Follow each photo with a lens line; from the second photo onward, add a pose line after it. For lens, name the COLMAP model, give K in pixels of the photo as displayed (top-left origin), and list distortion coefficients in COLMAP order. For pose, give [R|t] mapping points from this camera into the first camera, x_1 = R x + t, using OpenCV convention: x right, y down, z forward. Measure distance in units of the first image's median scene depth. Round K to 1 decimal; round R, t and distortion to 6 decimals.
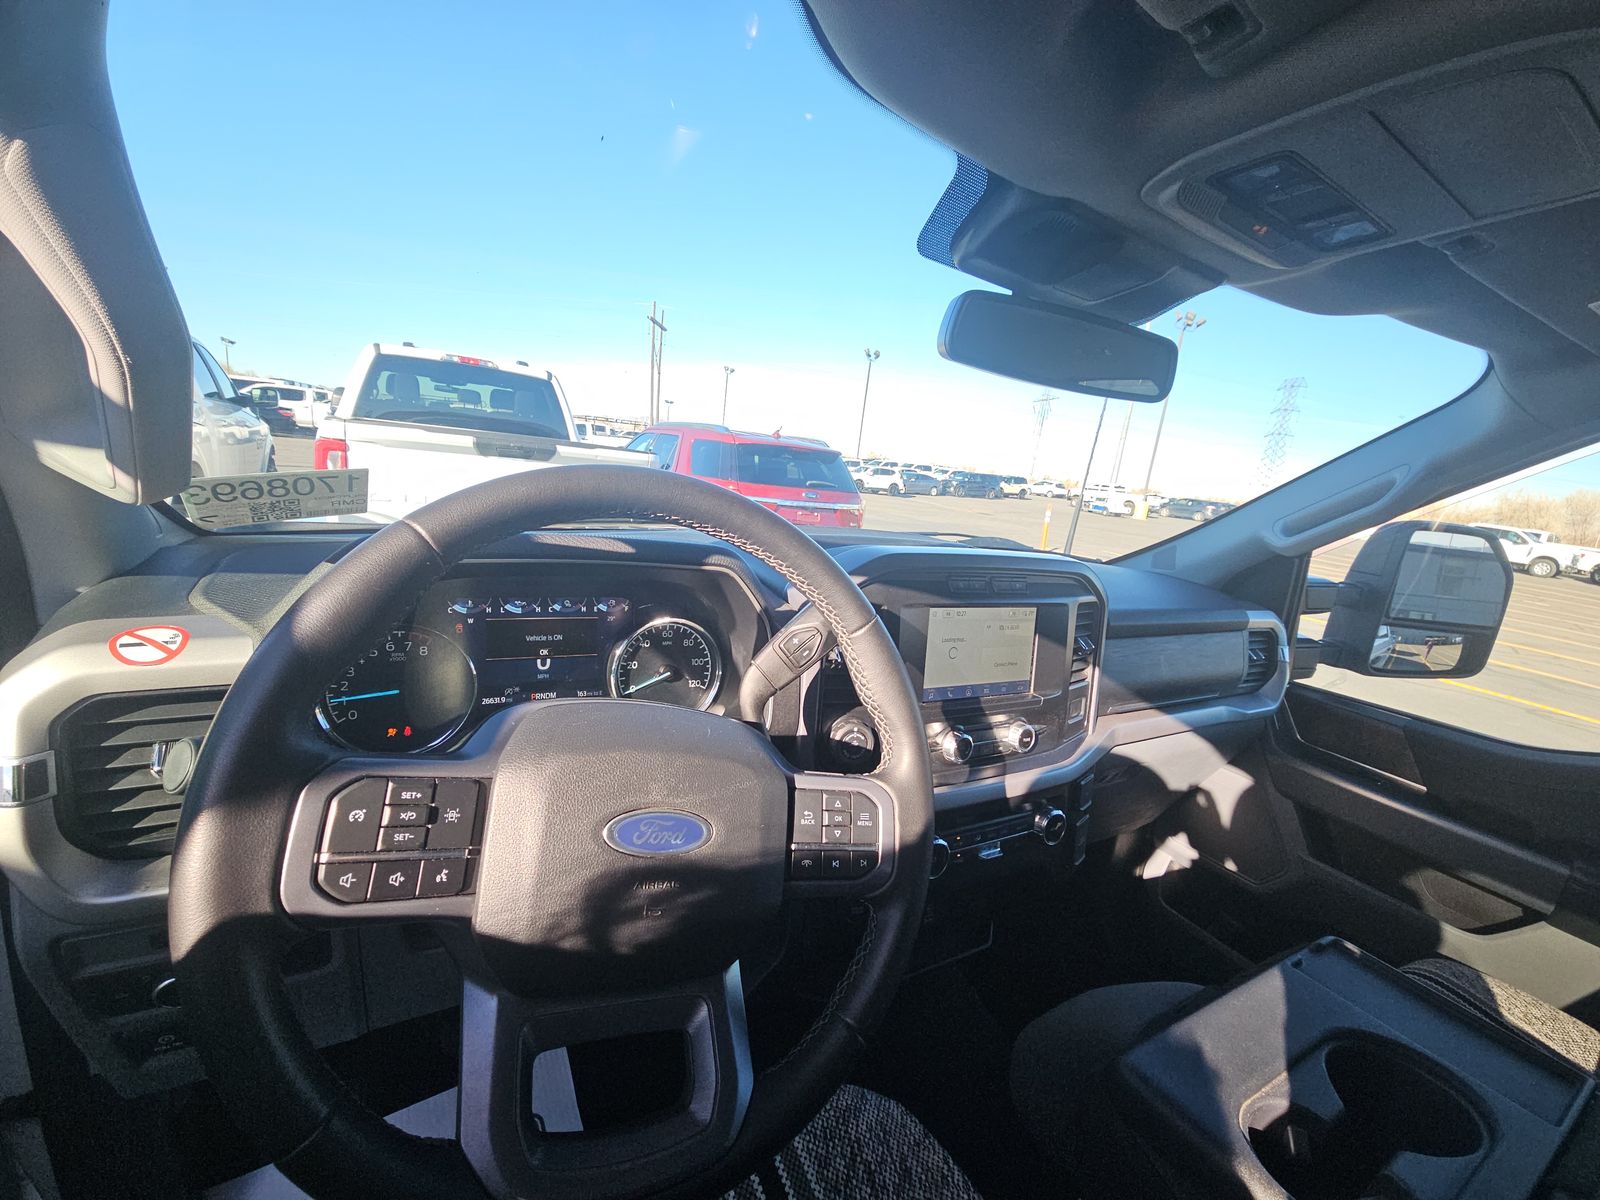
lens RADIAL K [[646.9, 0, 800.0], [0, 646.9, 600.0], [0, 0, 1]] dist [0.018009, -0.008943]
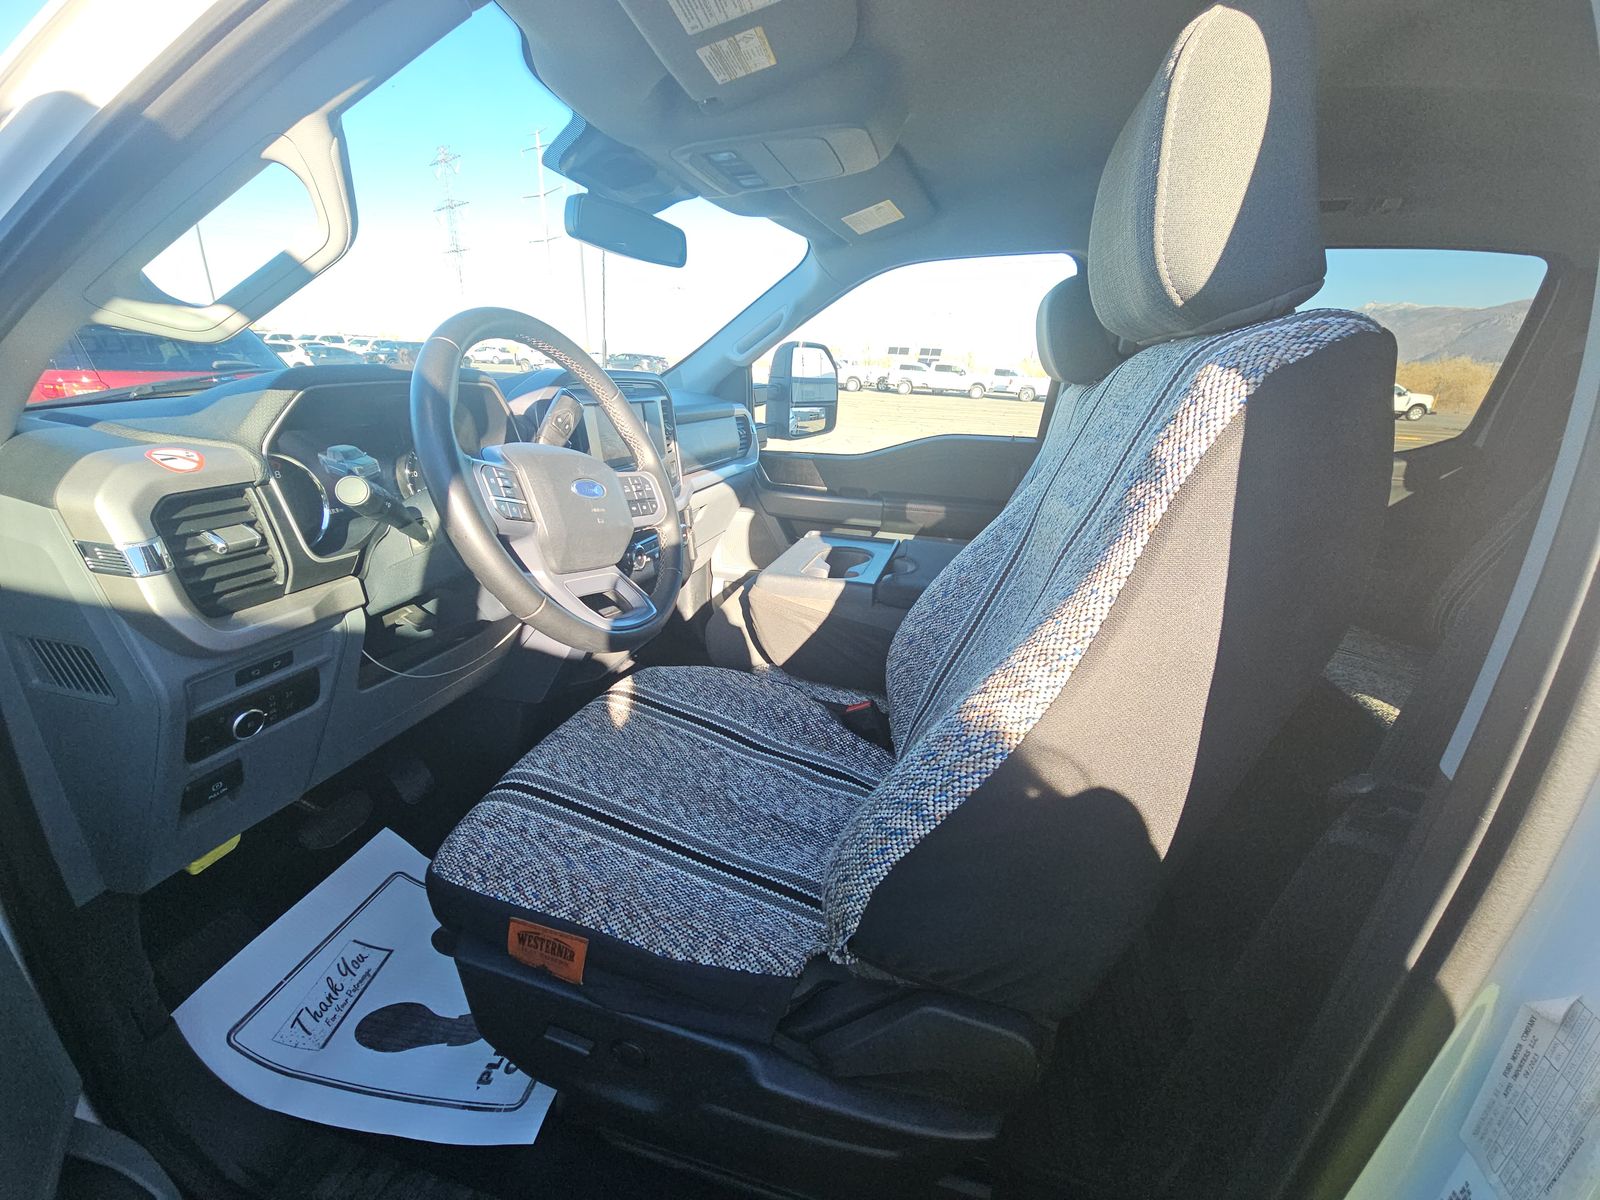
lens RADIAL K [[646.4, 0, 800.0], [0, 646.4, 600.0], [0, 0, 1]] dist [-0.001535, -0.000218]
pose [[0.707899, -0.319612, 0.629863, -0.386153], [0.191056, 0.945165, 0.264880, 0.088974], [-0.679983, -0.067169, 0.730145, -0.345154]]
